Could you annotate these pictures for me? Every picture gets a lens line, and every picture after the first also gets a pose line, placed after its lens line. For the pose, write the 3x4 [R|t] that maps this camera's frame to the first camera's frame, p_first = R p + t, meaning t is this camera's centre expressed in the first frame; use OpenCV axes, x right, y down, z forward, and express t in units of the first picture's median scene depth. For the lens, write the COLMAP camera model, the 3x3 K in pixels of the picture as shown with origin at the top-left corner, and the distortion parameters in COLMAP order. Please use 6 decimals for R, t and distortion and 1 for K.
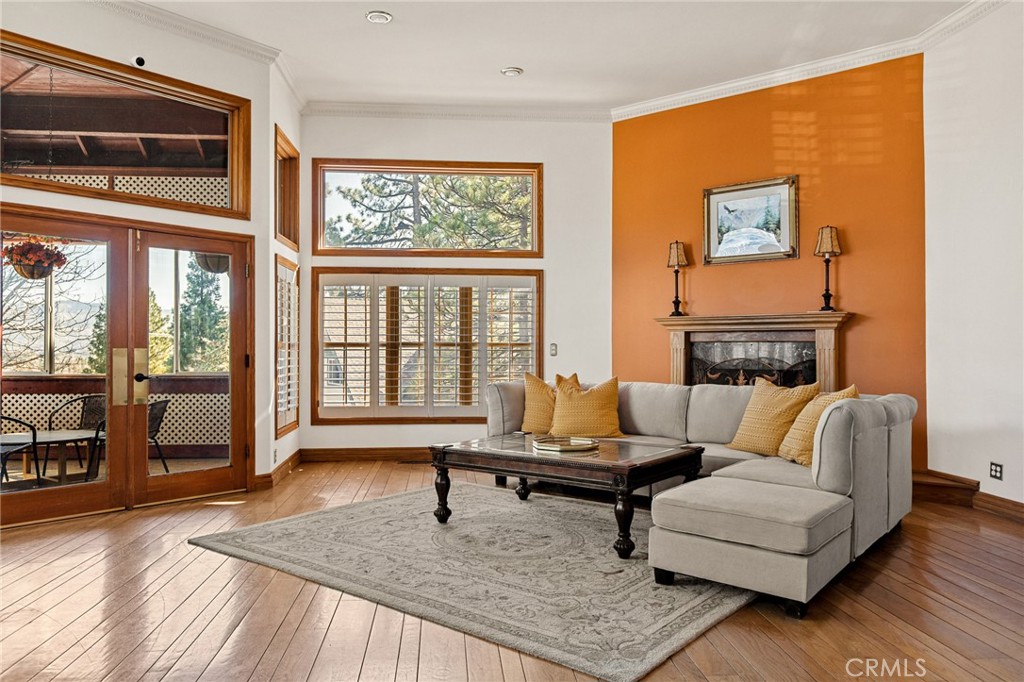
lens RADIAL K [[739.0, 0, 510.2], [0, 739.0, 340.6], [0, 0, 1]] dist [0.001824, -0.001133]
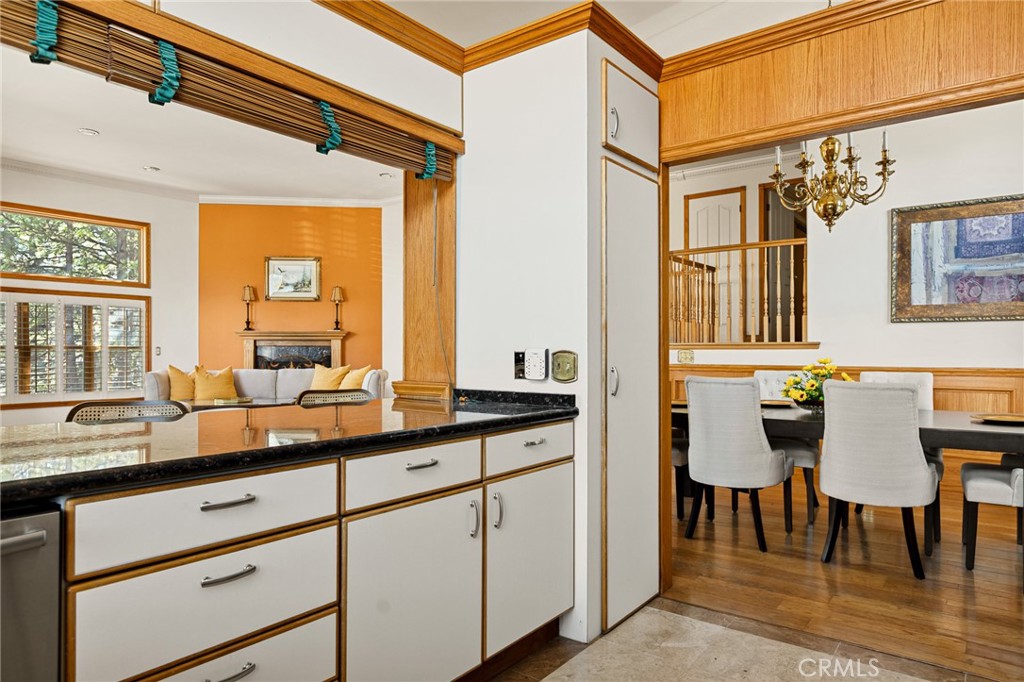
lens RADIAL K [[620.6, 0, 511.7], [0, 620.6, 344.2], [0, 0, 1]] dist [-0.000043, -0.000009]
pose [[0.677854, 0.005062, 0.735179, -0.400631], [-0.003872, 0.999987, -0.003315, -0.000123], [-0.735186, -0.000599, 0.677865, -0.384595]]
